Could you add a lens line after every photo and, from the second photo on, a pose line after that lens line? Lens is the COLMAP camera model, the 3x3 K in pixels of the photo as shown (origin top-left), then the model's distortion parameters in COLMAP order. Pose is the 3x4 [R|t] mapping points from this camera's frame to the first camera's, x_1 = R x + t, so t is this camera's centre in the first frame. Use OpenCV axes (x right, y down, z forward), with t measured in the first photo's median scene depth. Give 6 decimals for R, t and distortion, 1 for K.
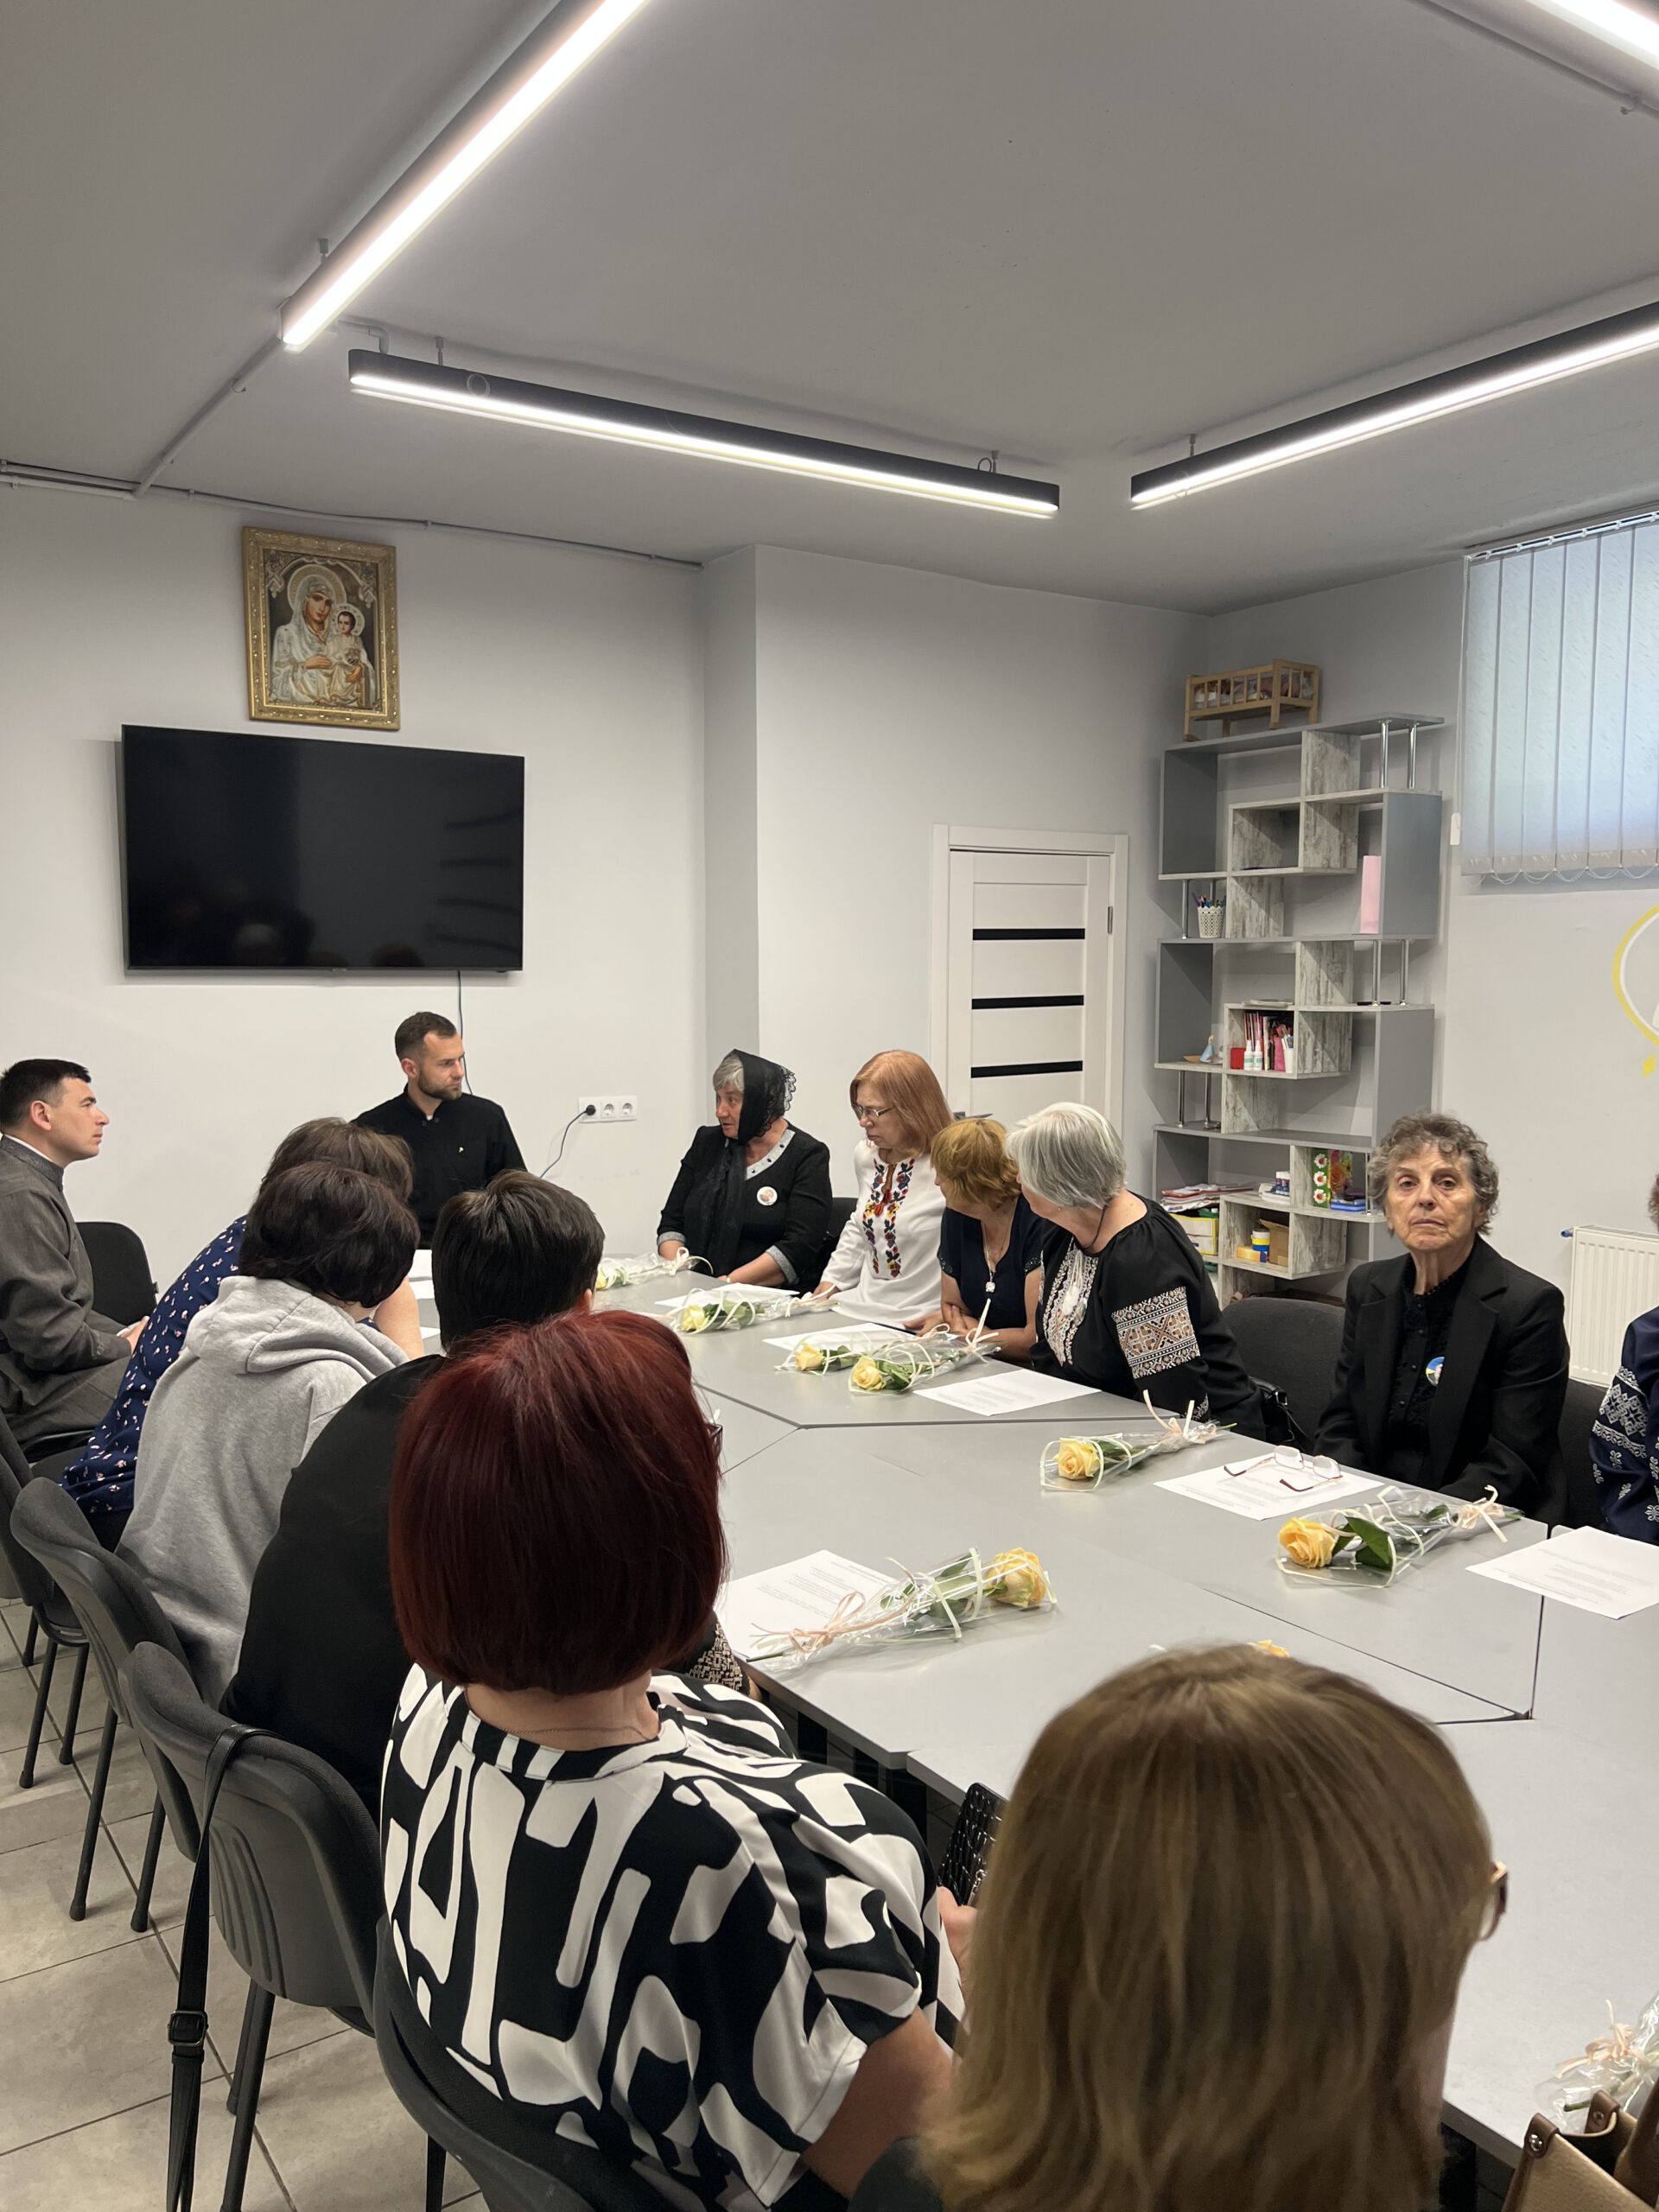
lens RADIAL K [[1707.4, 0, 838.5], [0, 1707.4, 1122.7], [0, 0, 1]] dist [0.063213, -0.079527]
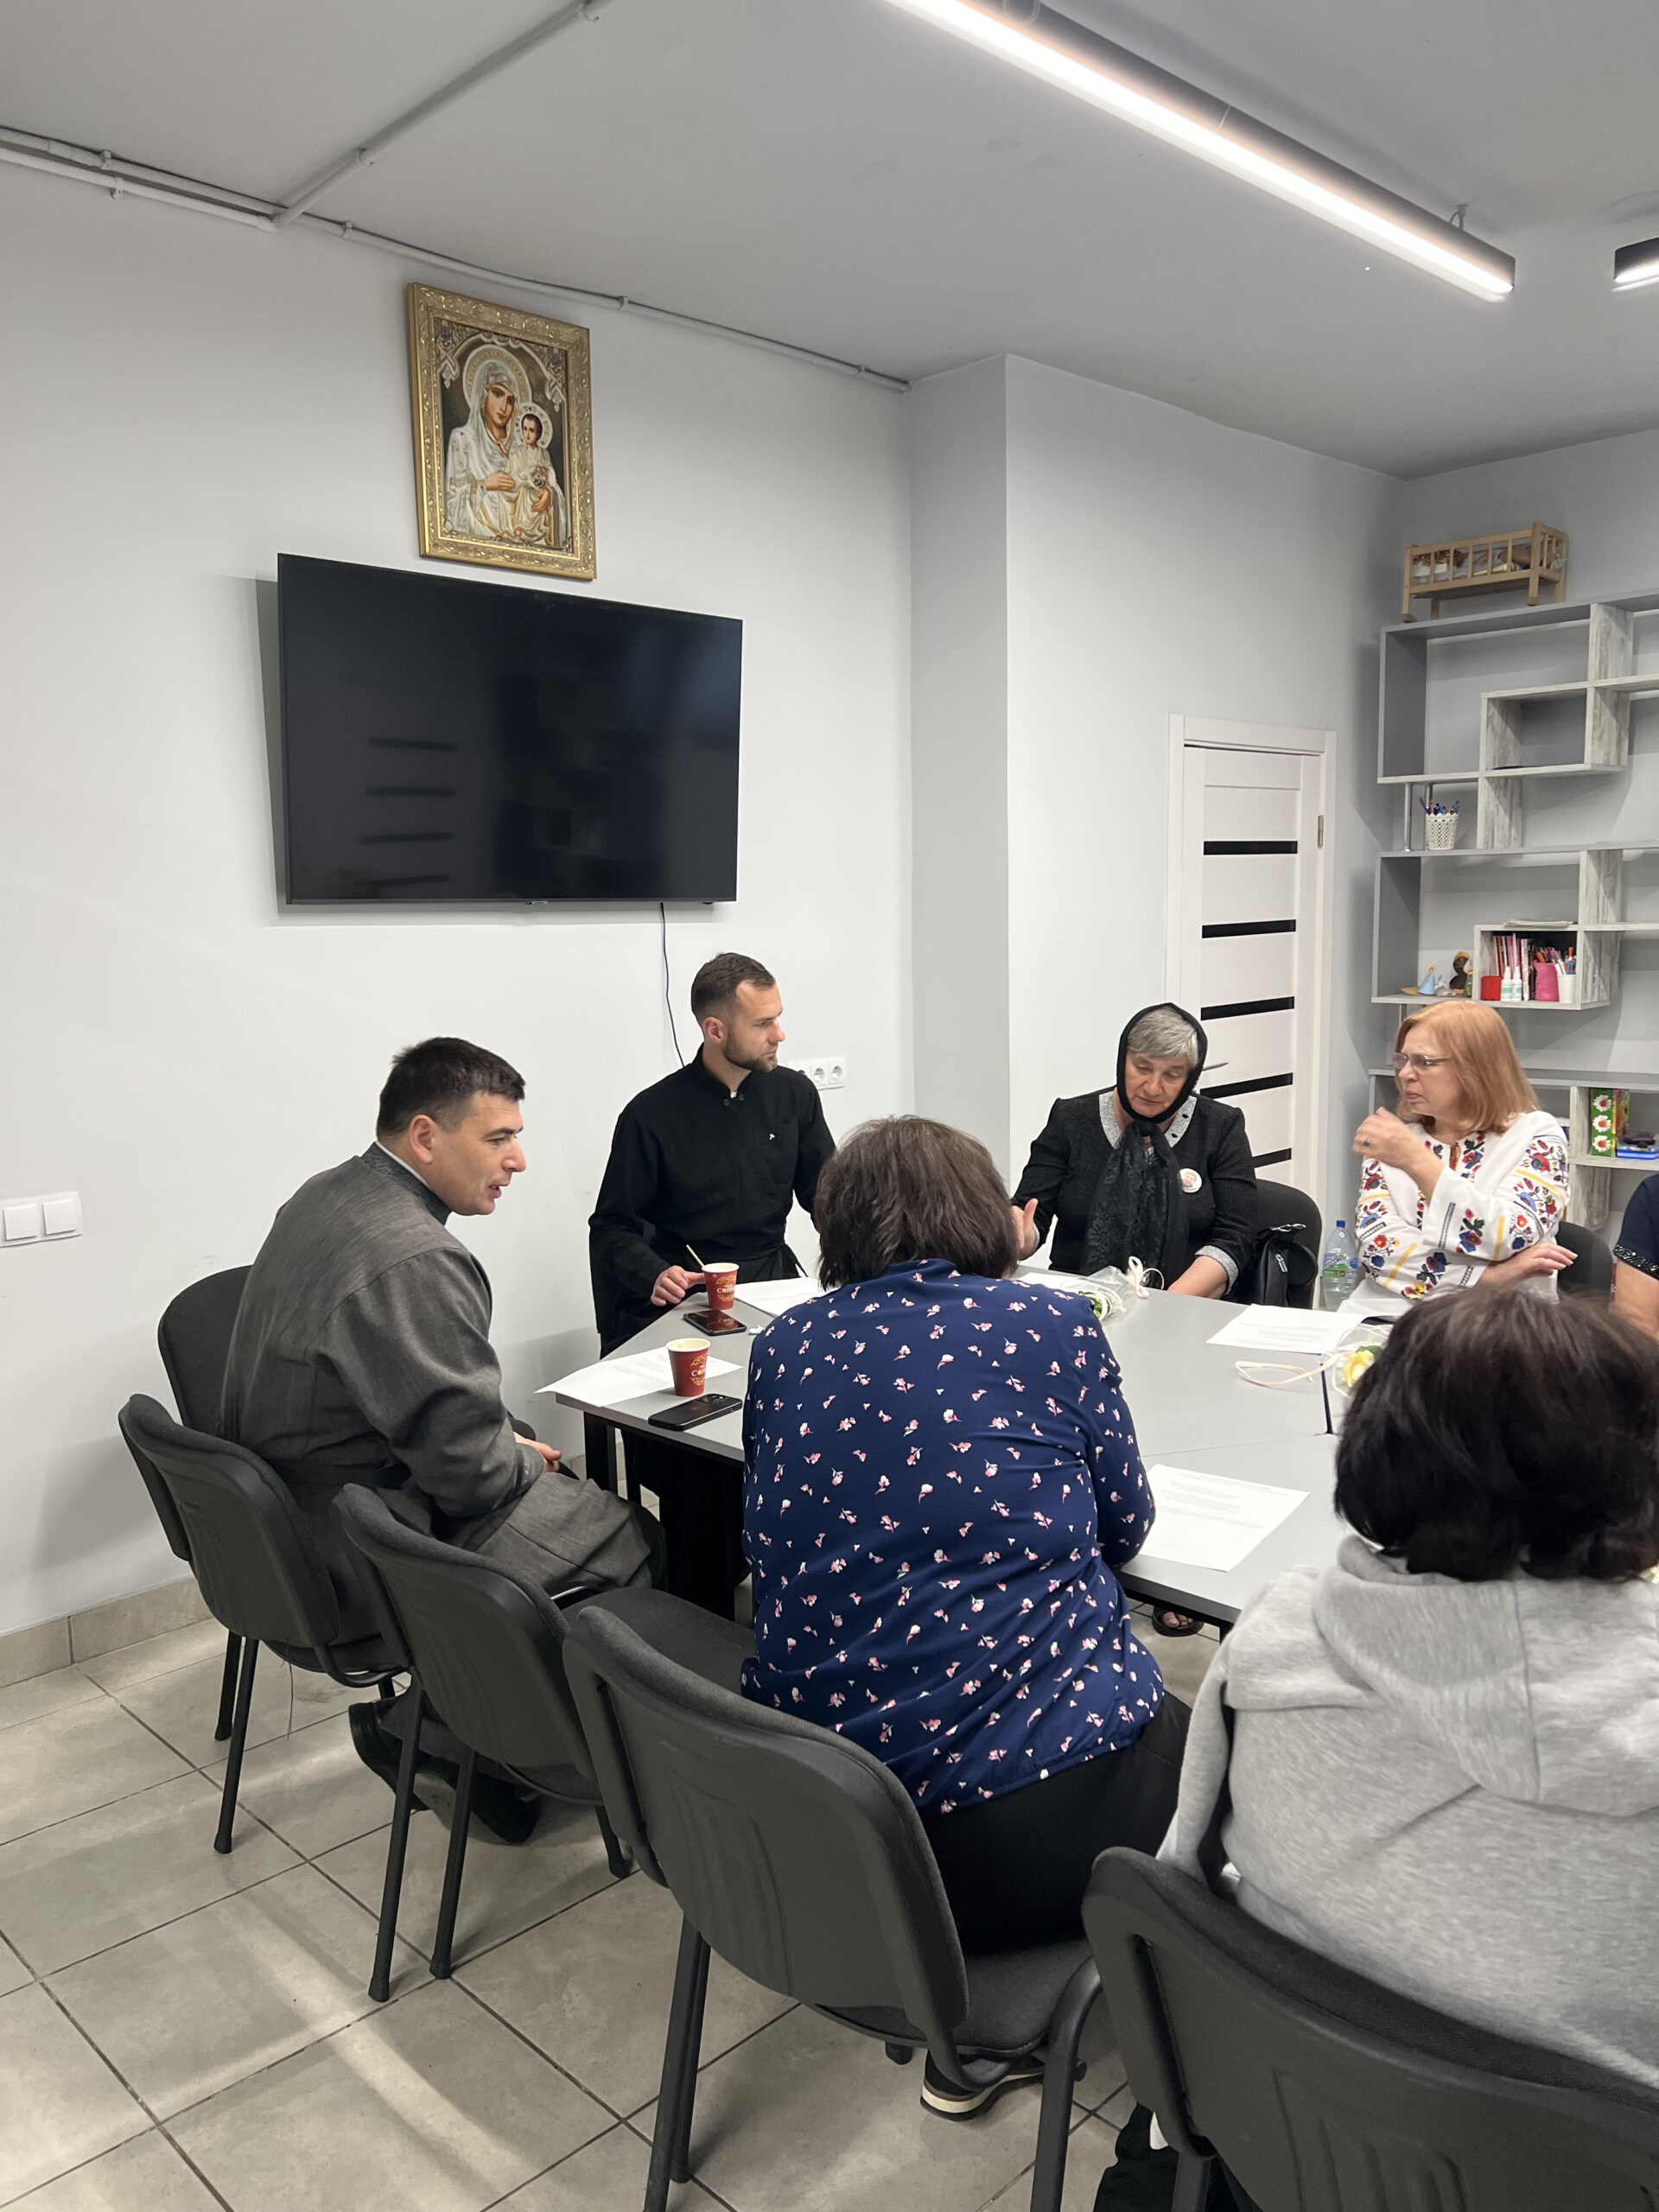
lens RADIAL K [[1664.1, 0, 819.6], [0, 1664.1, 1109.6], [0, 0, 1]] dist [0.061379, -0.074934]
pose [[0.985542, -0.038152, 0.165081, -0.289724], [0.033246, 0.998923, 0.032377, -0.017594], [-0.166138, -0.026420, 0.985748, 0.256681]]
